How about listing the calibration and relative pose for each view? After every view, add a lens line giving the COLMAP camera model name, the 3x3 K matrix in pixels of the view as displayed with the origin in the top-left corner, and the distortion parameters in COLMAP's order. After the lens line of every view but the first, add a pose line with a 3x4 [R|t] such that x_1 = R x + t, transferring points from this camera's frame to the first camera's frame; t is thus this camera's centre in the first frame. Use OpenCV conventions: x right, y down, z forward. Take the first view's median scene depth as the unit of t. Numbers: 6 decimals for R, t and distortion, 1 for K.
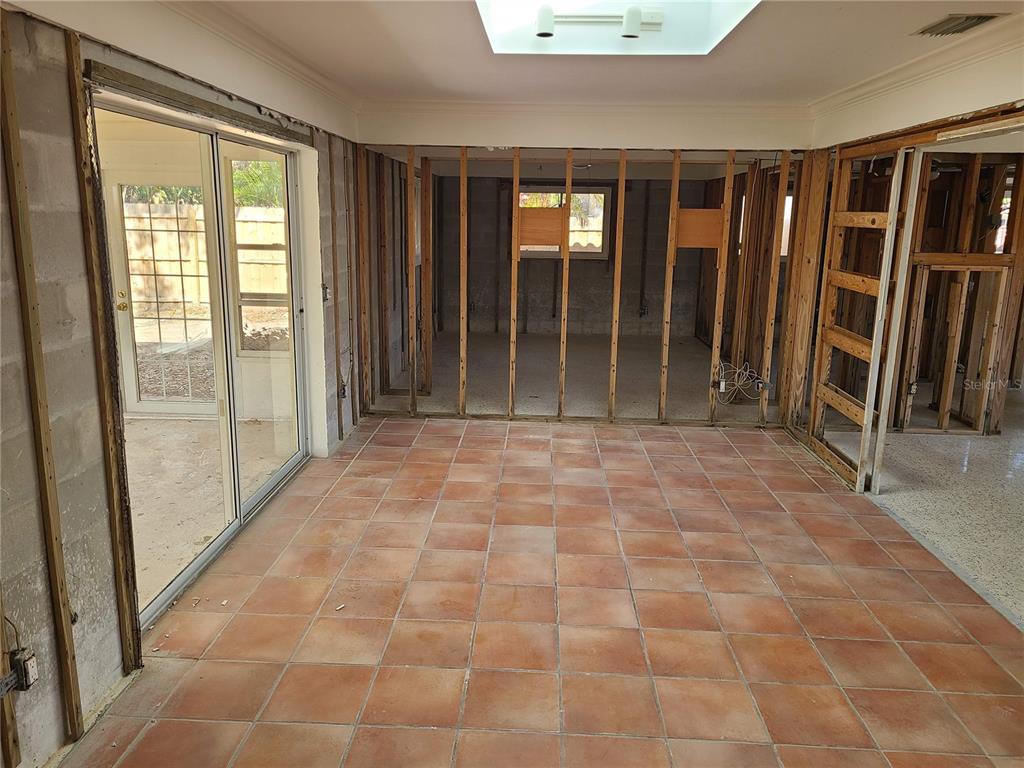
lens RADIAL K [[770.0, 0, 503.2], [0, 770.0, 374.0], [0, 0, 1]] dist [0.062981, -0.042361]
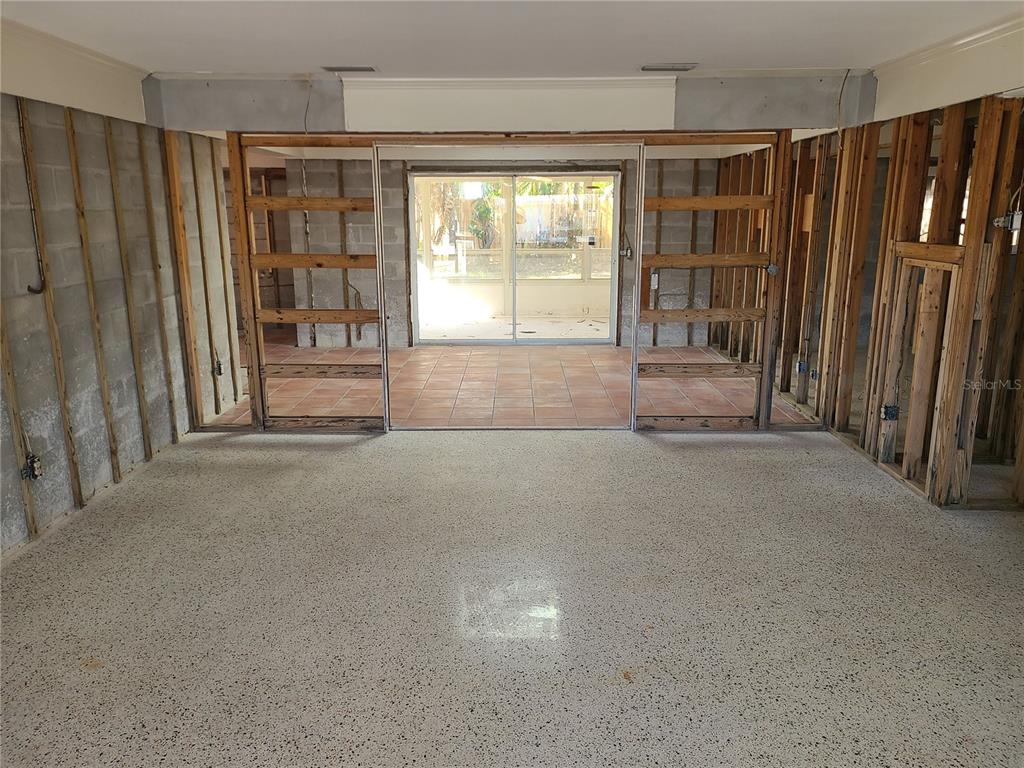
lens RADIAL K [[763.5, 0, 505.0], [0, 763.5, 378.9], [0, 0, 1]] dist [0.069993, -0.051295]
pose [[0.030883, 0.200341, -0.979239, 2.539532], [-0.198041, 0.961510, 0.190468, -0.174298], [0.979707, 0.188047, 0.069370, 1.101504]]
